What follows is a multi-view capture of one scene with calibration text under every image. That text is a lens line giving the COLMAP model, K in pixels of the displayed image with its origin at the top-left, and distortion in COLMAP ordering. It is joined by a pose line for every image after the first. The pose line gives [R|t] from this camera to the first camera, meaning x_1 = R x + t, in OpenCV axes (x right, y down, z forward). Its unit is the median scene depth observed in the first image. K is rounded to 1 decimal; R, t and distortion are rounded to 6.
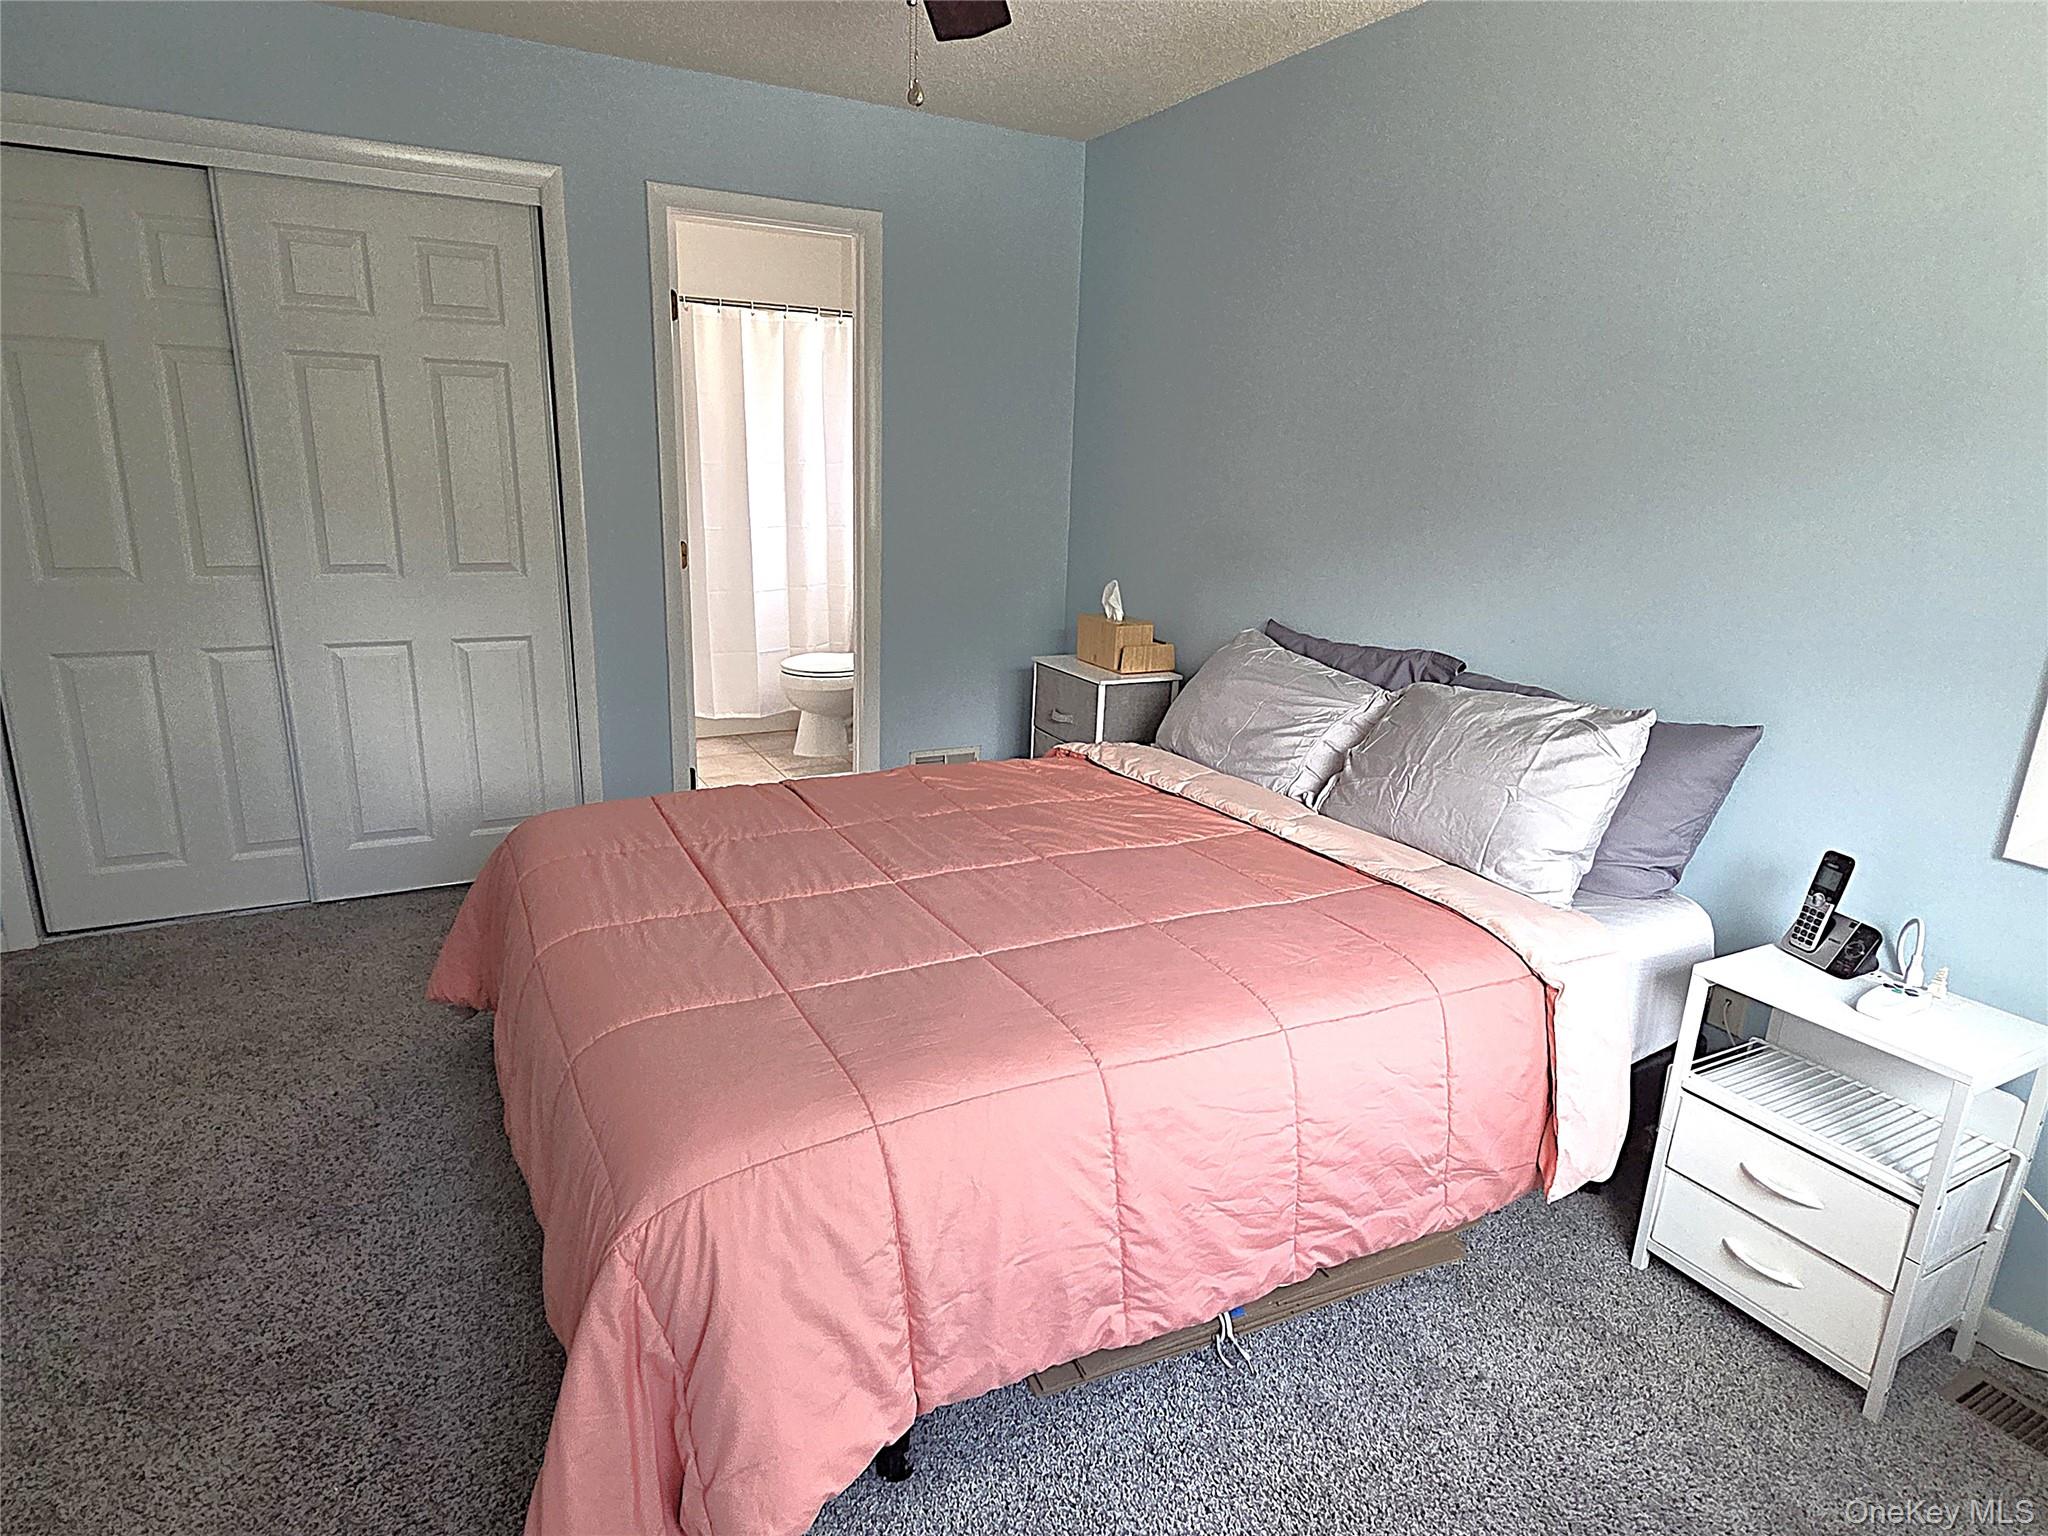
lens RADIAL K [[1161.4, 0, 1024.0], [0, 1161.4, 768.0], [0, 0, 1]] dist [0.002285, -0.000543]
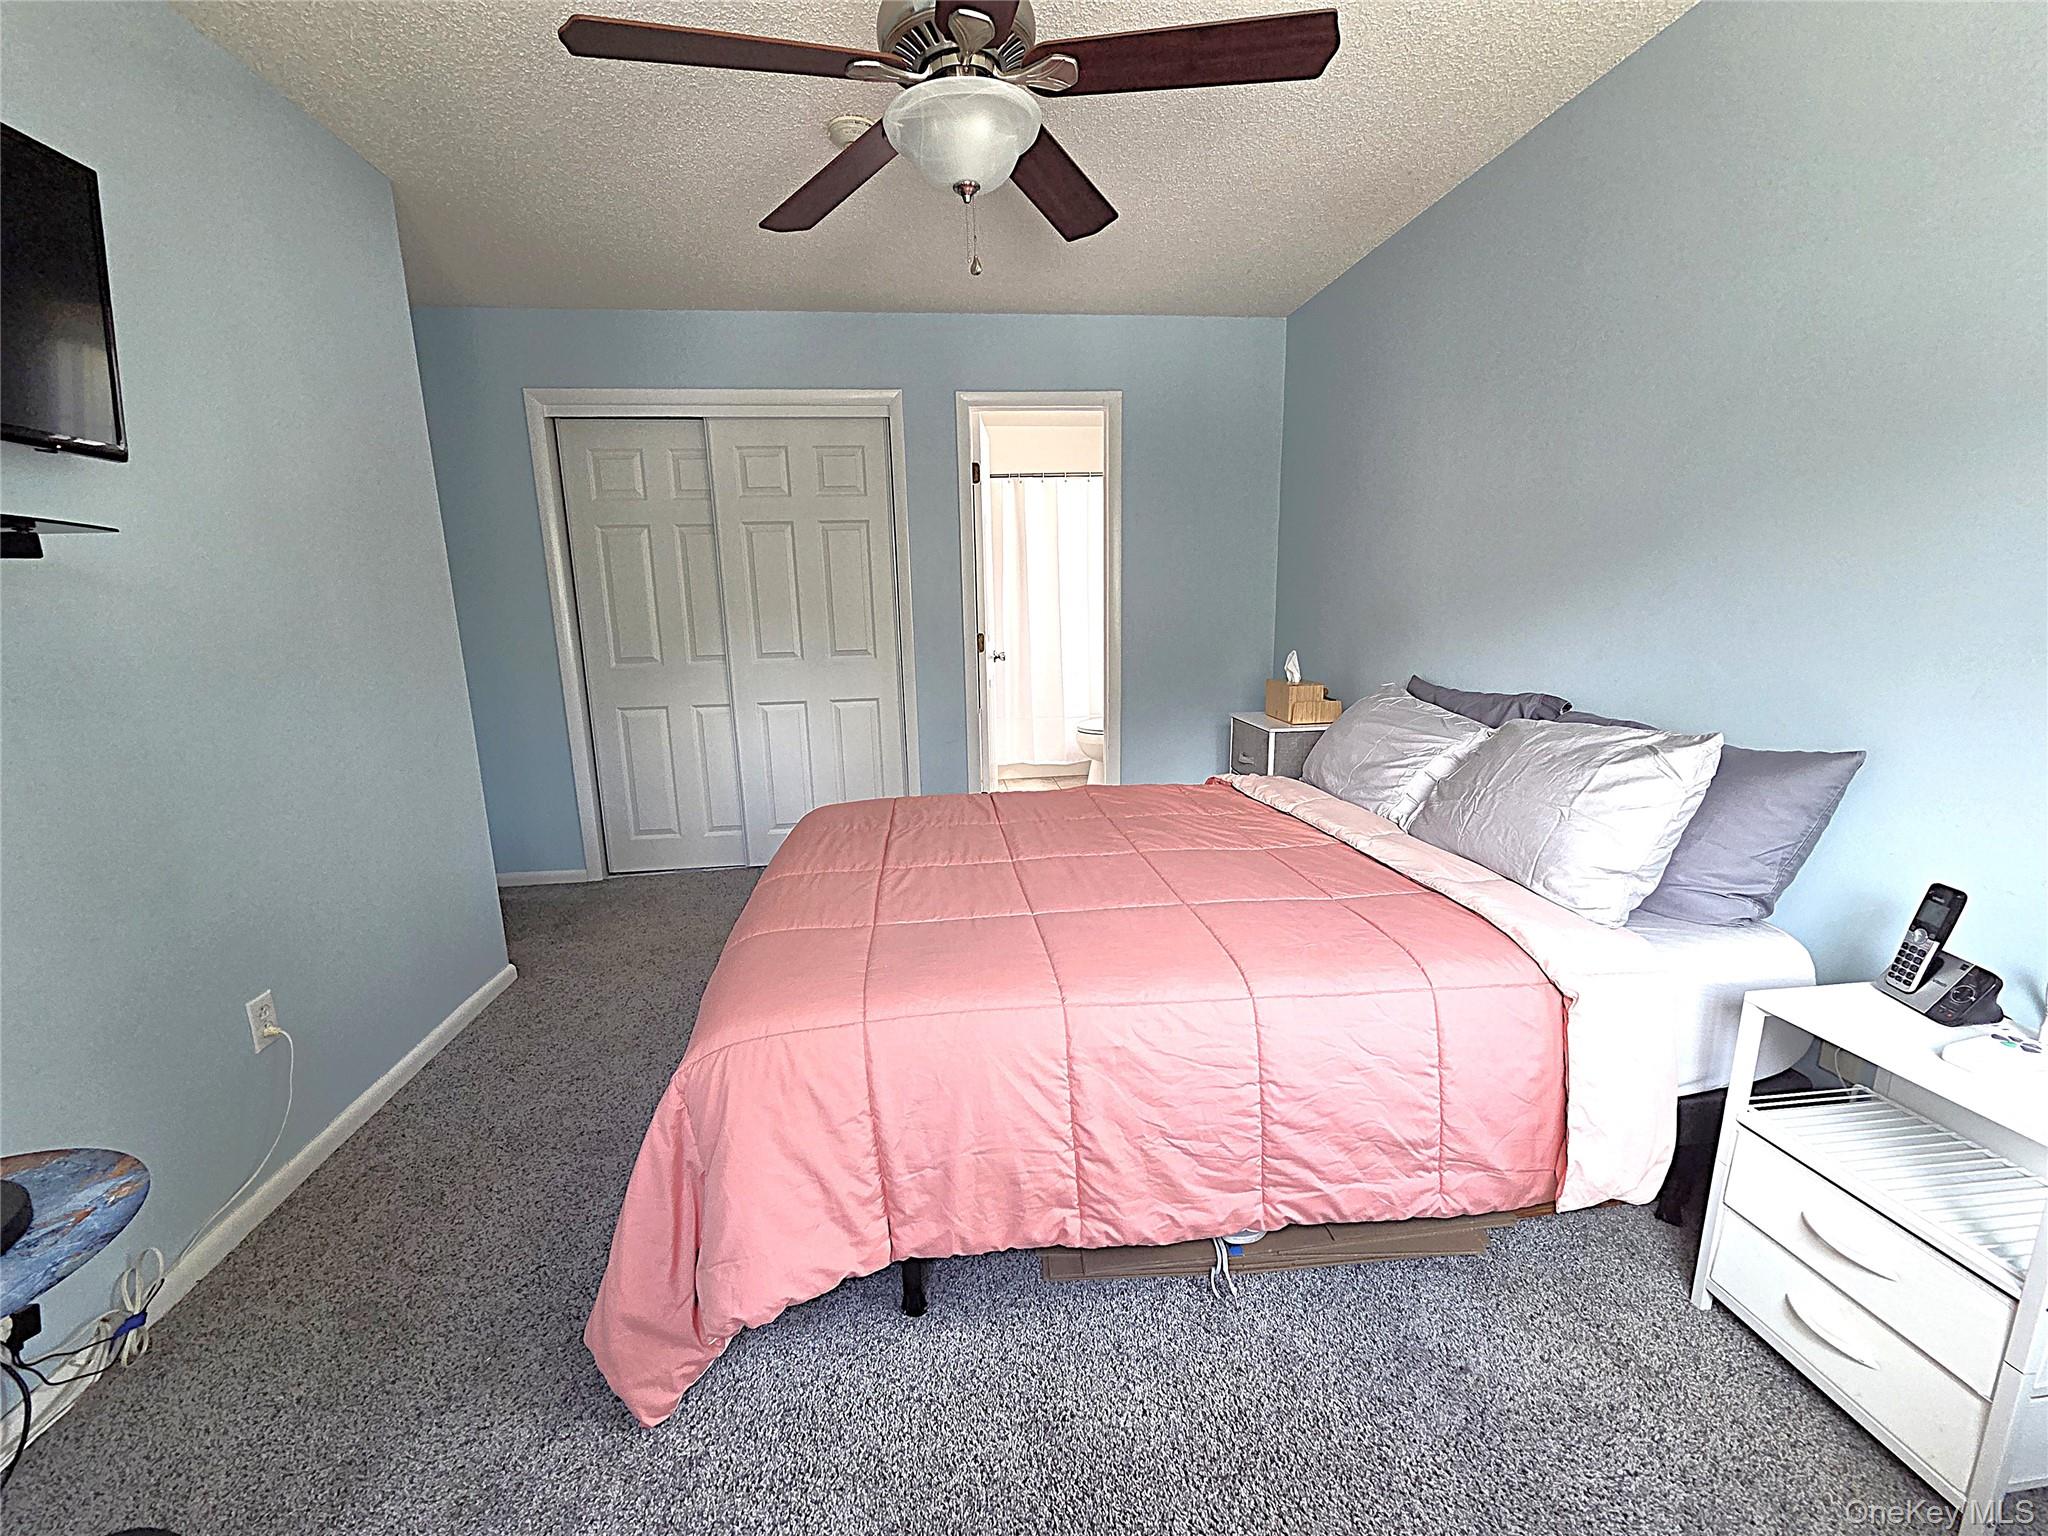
lens RADIAL K [[841.1, 0, 1018.2], [0, 841.1, 766.7], [0, 0, 1]] dist [0.000722, 0.000039]
pose [[0.928655, 0.020407, -0.370382, 0.265591], [-0.043866, 0.997521, -0.055025, 0.047459], [0.368341, 0.067346, 0.927248, 0.119258]]
